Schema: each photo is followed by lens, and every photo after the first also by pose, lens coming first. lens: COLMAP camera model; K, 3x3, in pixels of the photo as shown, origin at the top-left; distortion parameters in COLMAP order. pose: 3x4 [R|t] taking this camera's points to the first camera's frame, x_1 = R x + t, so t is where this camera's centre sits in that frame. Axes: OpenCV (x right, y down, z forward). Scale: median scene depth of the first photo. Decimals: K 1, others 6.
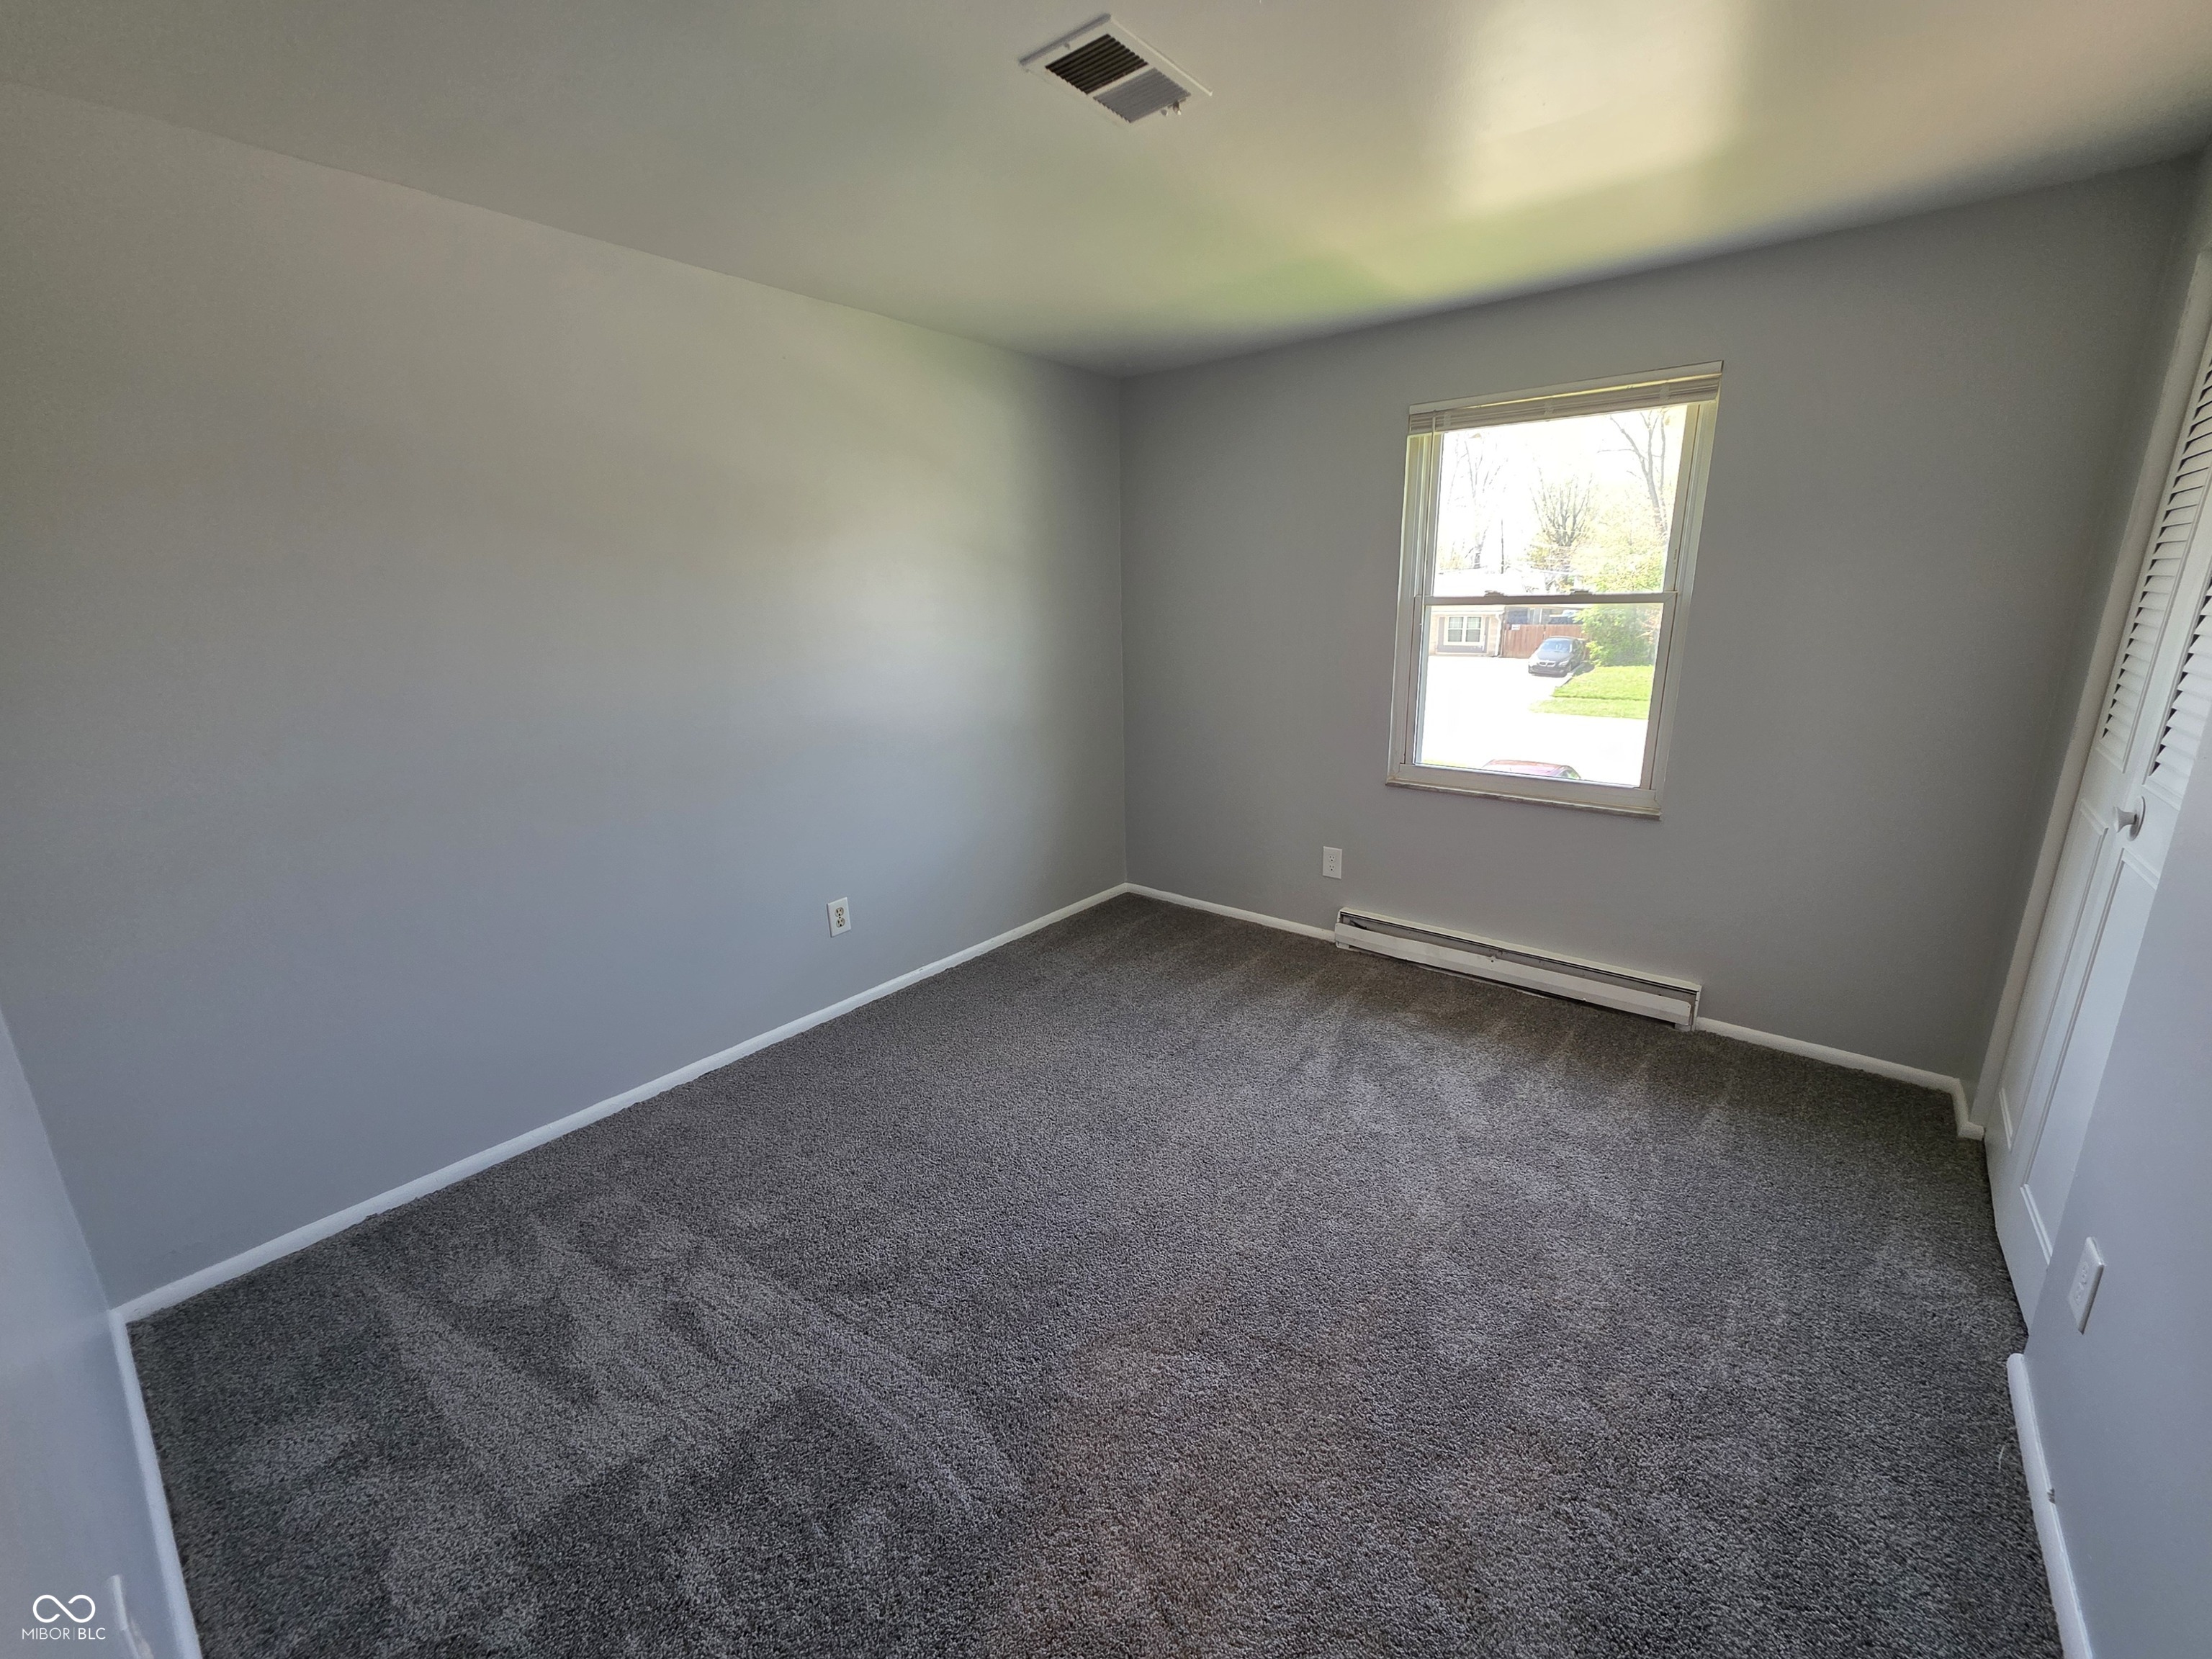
lens RADIAL K [[898.3, 0, 1047.6], [0, 898.3, 826.1], [0, 0, 1]] dist [0.017893, 0.000075]
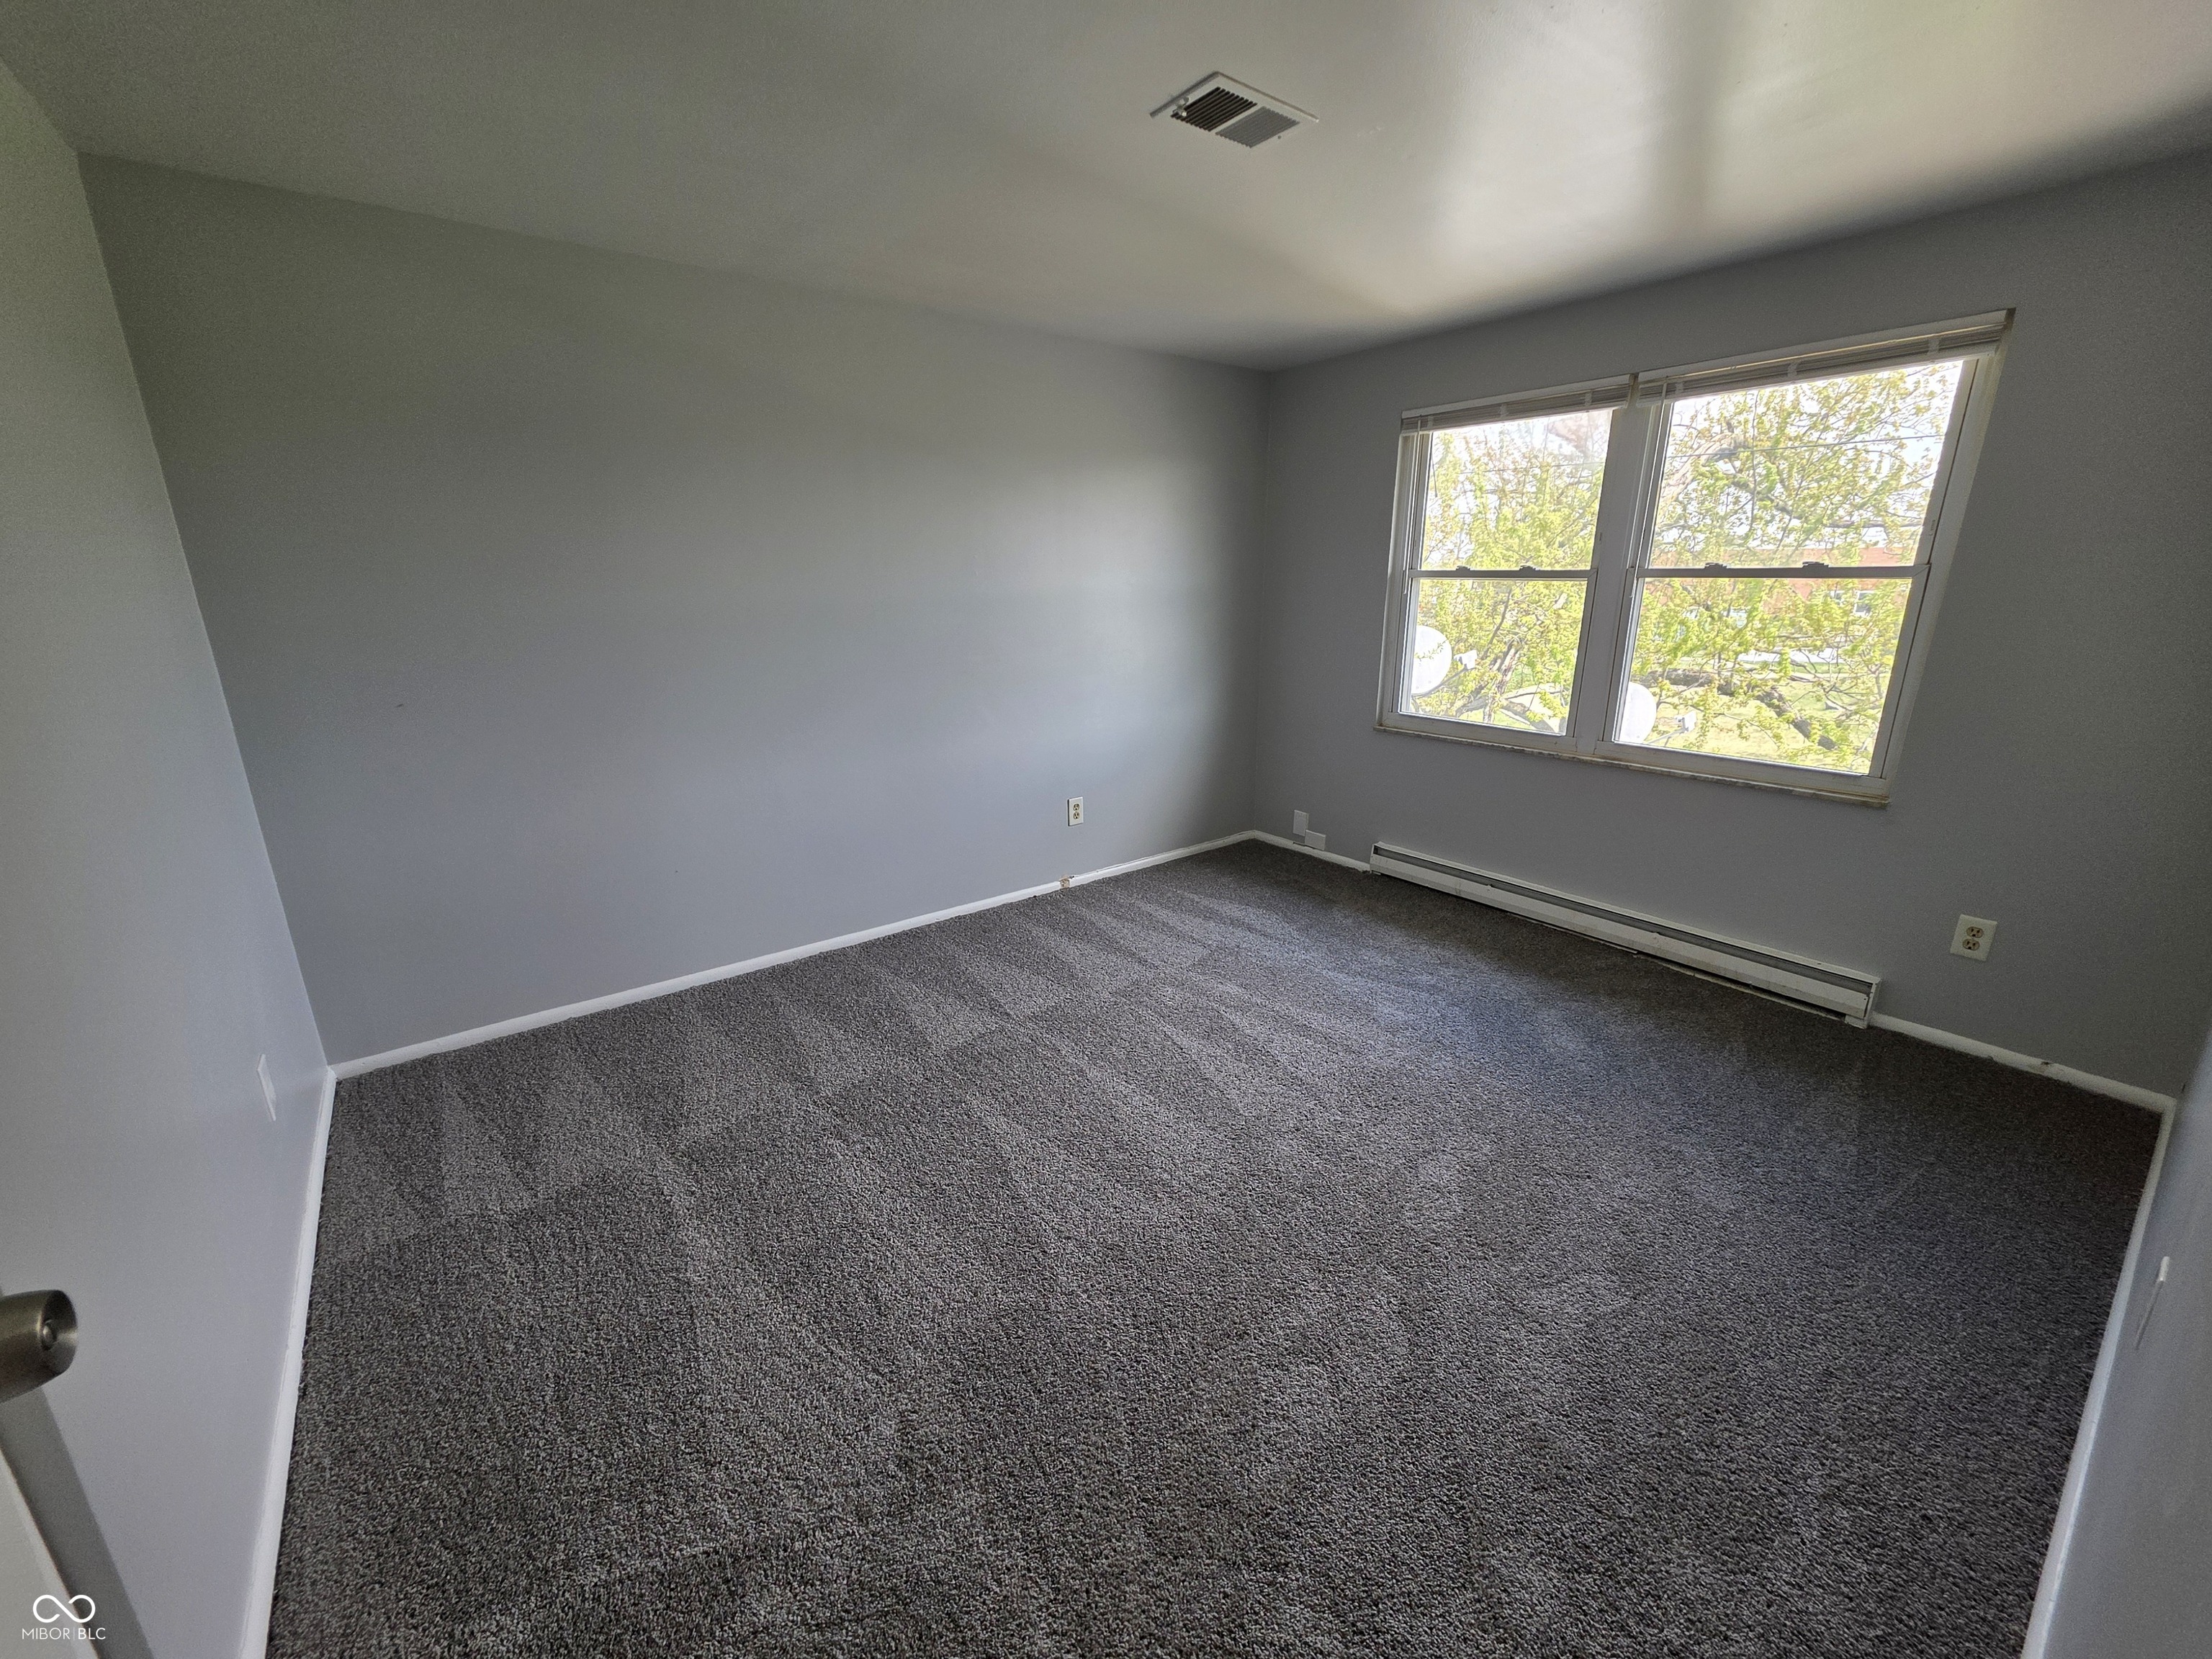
lens RADIAL K [[885.1, 0, 1106.0], [0, 885.1, 829.5], [0, 0, 1]] dist [-0.000152, -0.000108]
pose [[0.980677, 0.057583, -0.186965, 0.138207], [-0.050165, 0.997764, 0.044168, 0.029164], [0.189091, -0.033936, 0.981373, -0.123733]]
